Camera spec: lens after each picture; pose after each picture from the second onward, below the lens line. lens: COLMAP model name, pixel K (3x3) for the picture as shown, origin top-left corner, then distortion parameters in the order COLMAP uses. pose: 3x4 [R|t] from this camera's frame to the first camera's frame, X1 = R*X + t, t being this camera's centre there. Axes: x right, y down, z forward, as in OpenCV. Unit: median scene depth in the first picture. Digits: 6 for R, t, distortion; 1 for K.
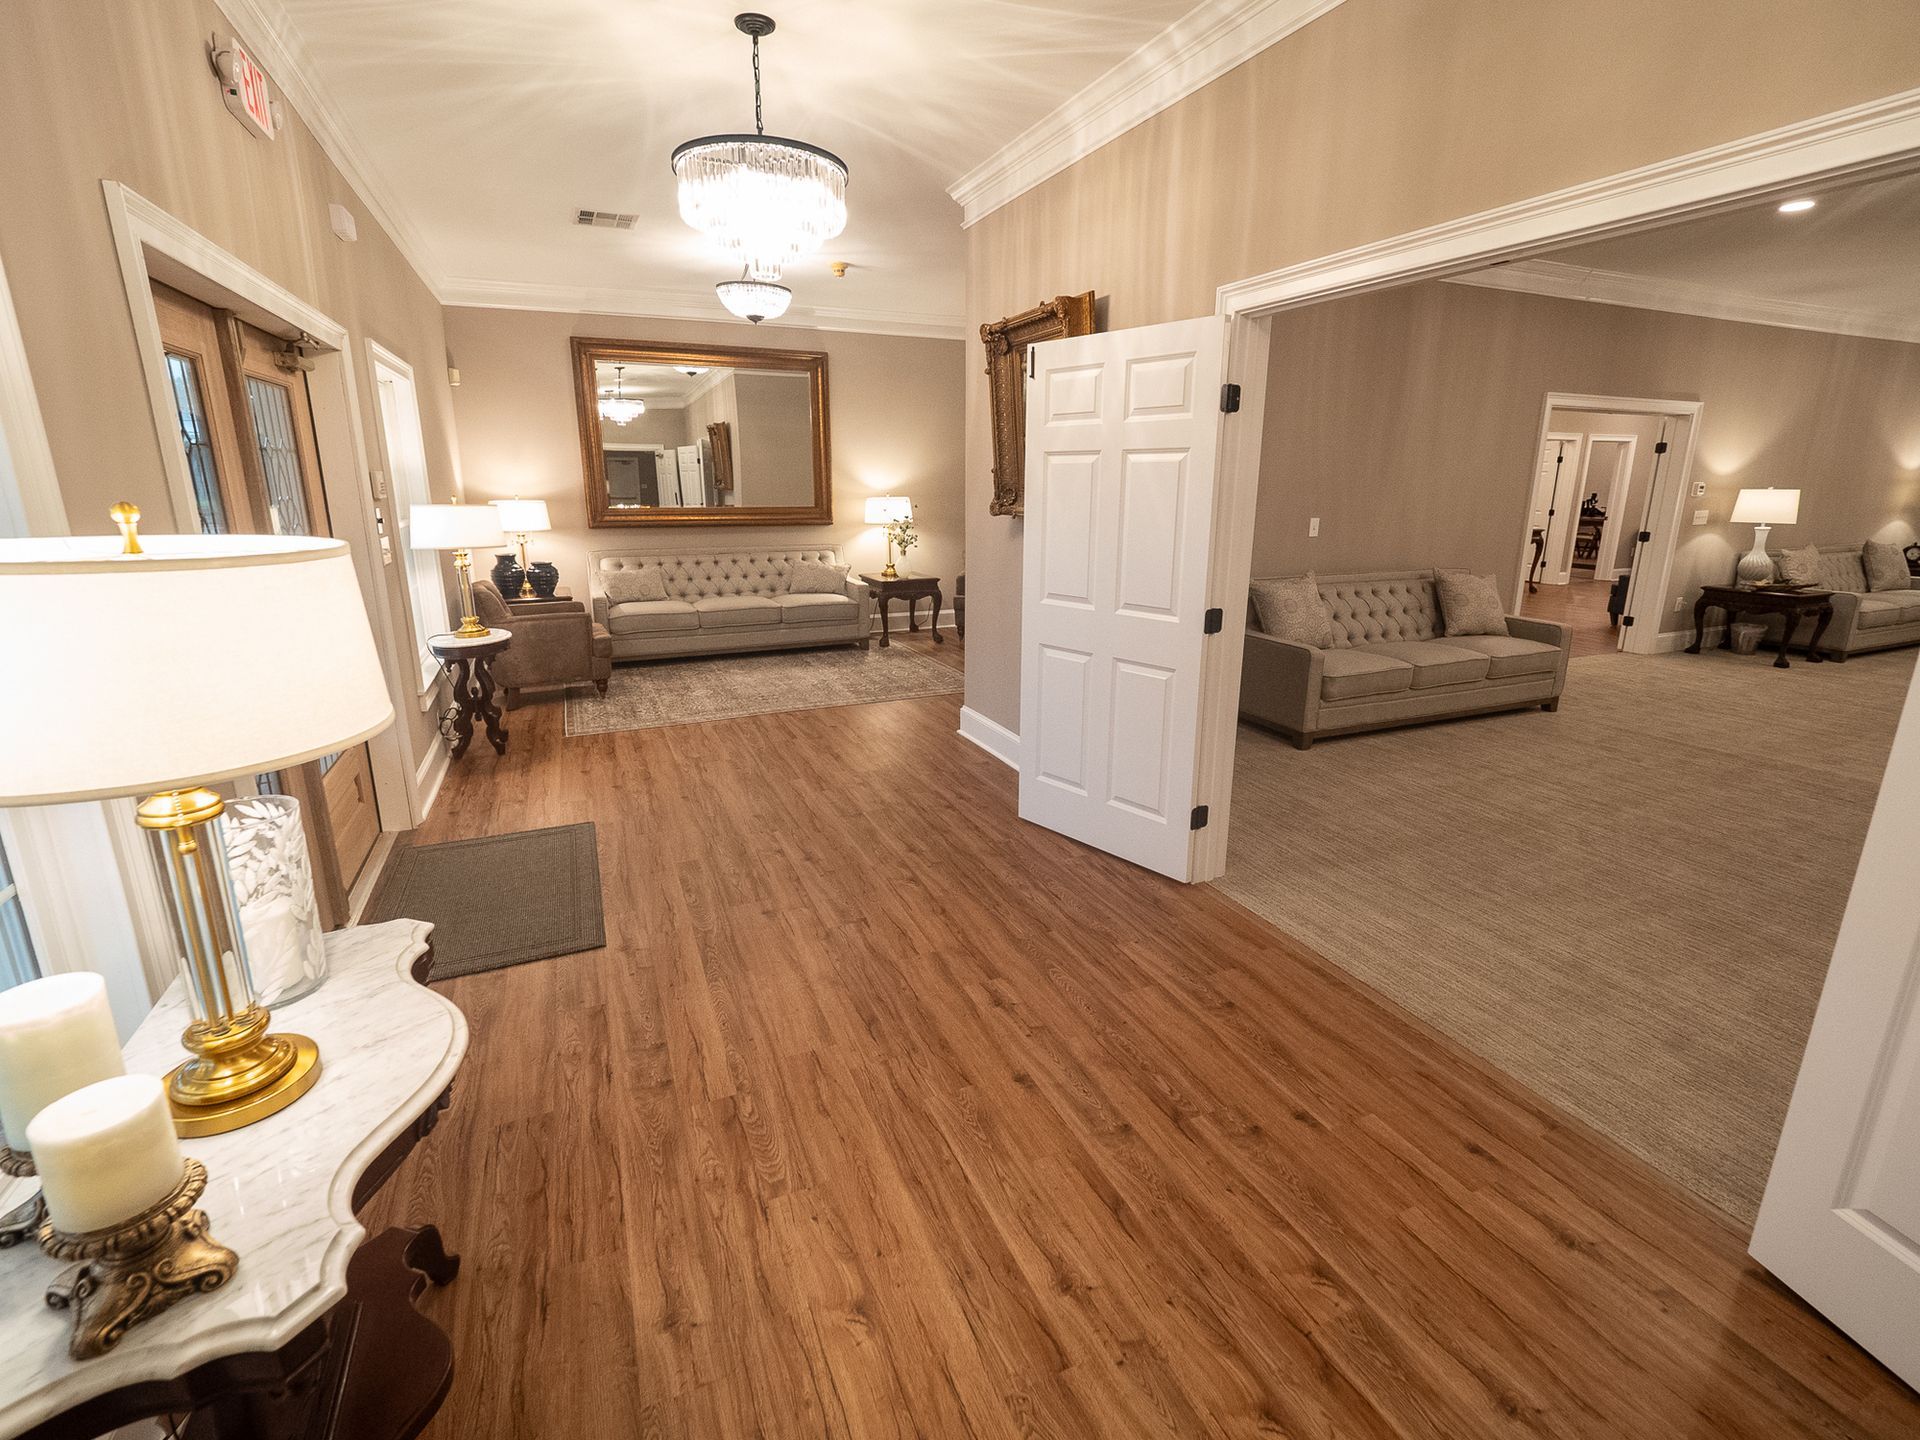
lens RADIAL K [[949.6, 0, 949.9], [0, 949.6, 722.2], [0, 0, 1]] dist [-0.015586, 0.000228]
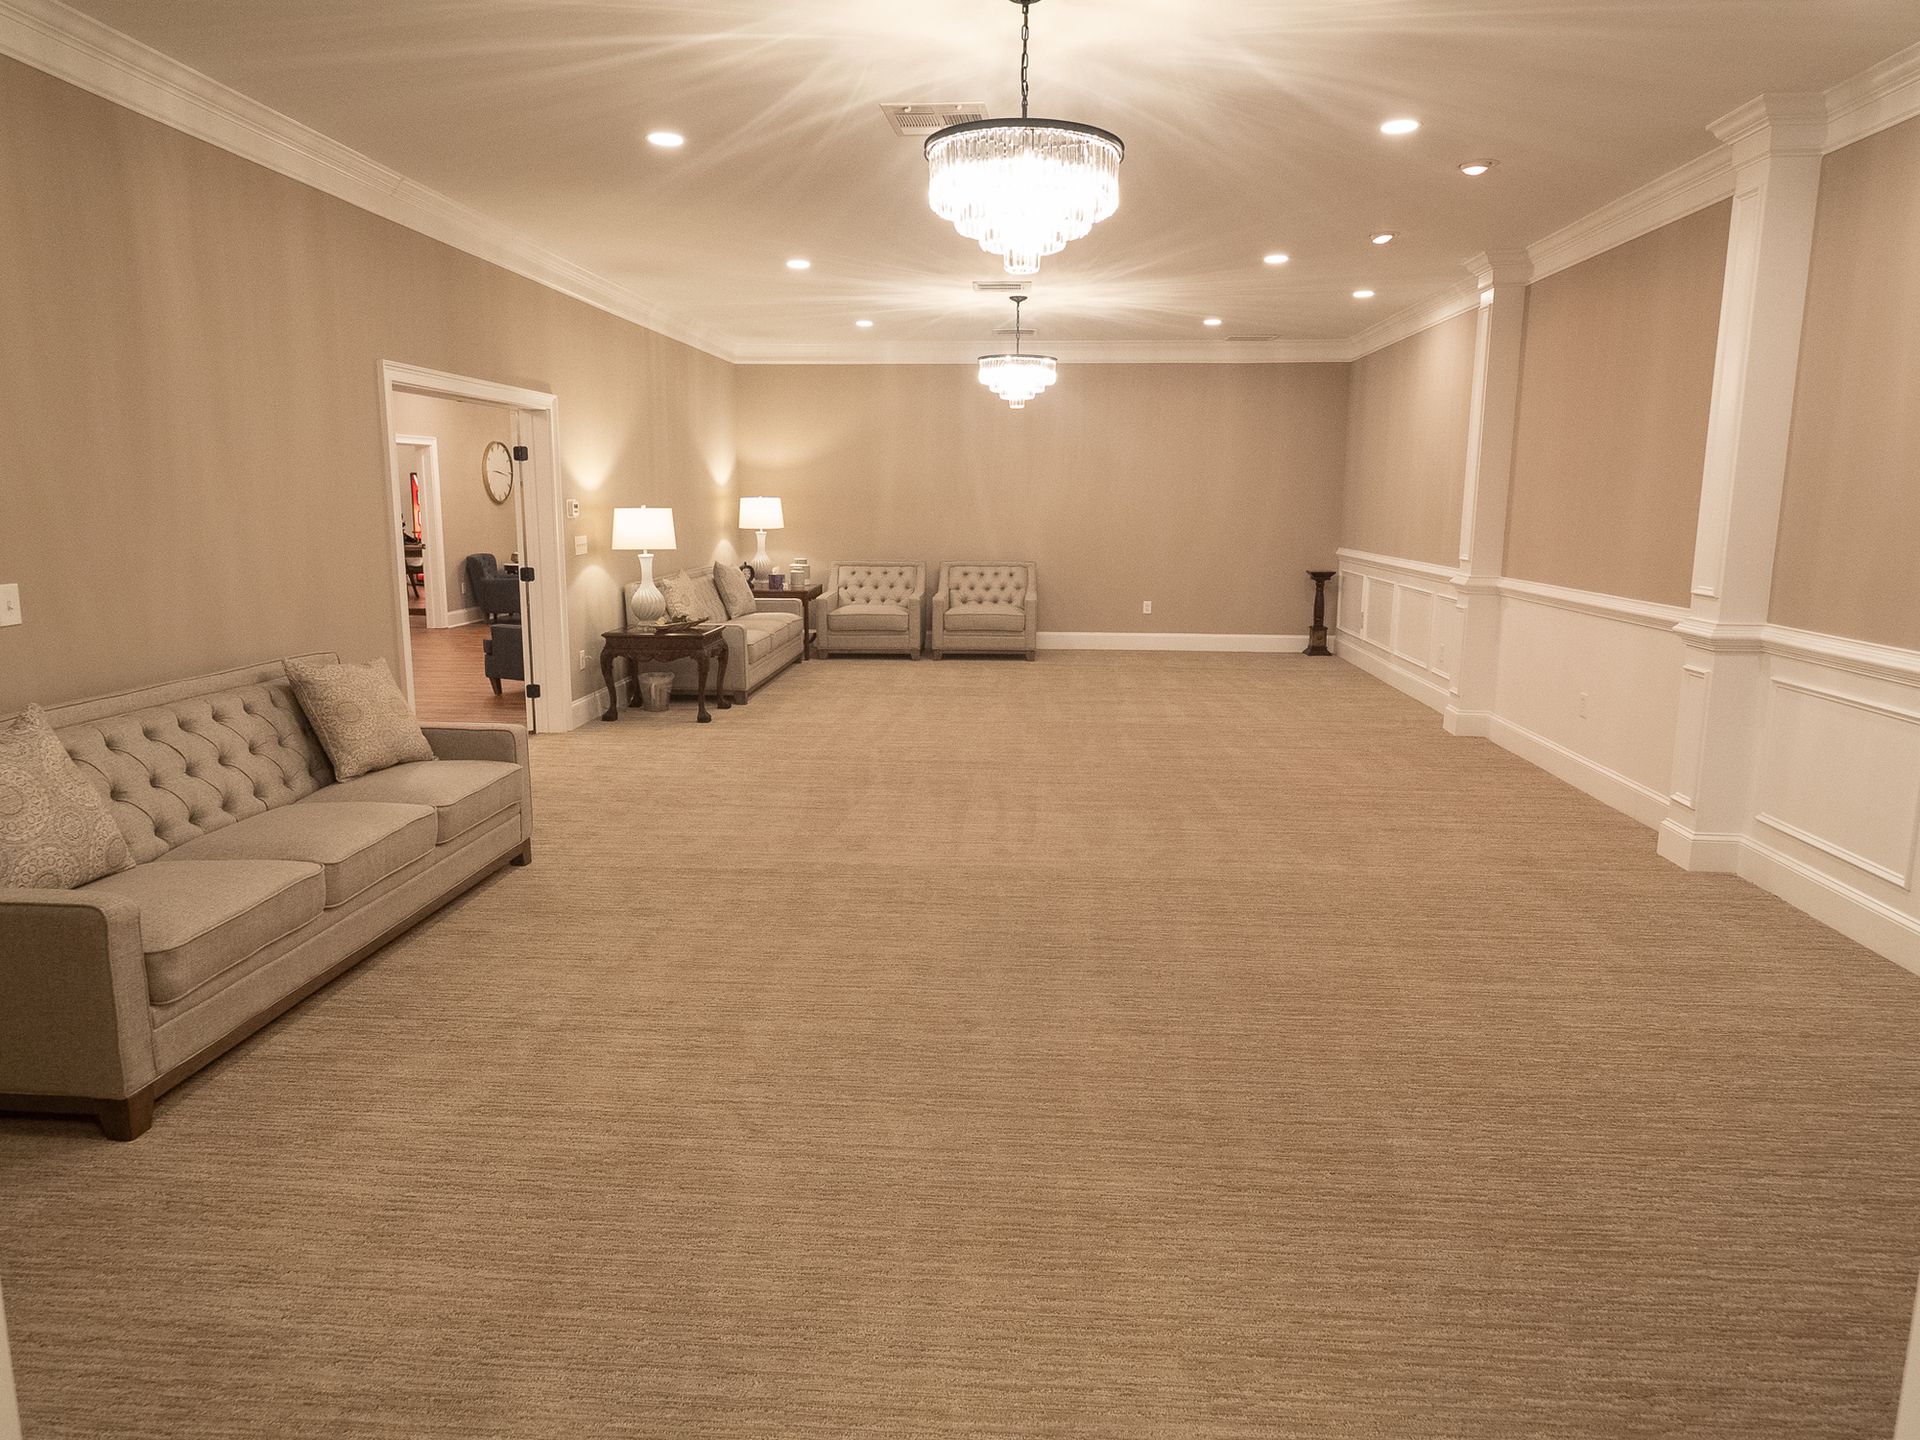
lens RADIAL K [[1195.8, 0, 962.0], [0, 1195.8, 706.1], [0, 0, 1]] dist [-0.007301, -0.006051]
pose [[0.469689, -0.148860, 0.870191, 0.099435], [0.213031, 0.975665, 0.051919, -0.091449], [-0.856744, 0.160992, 0.489971, 0.343235]]
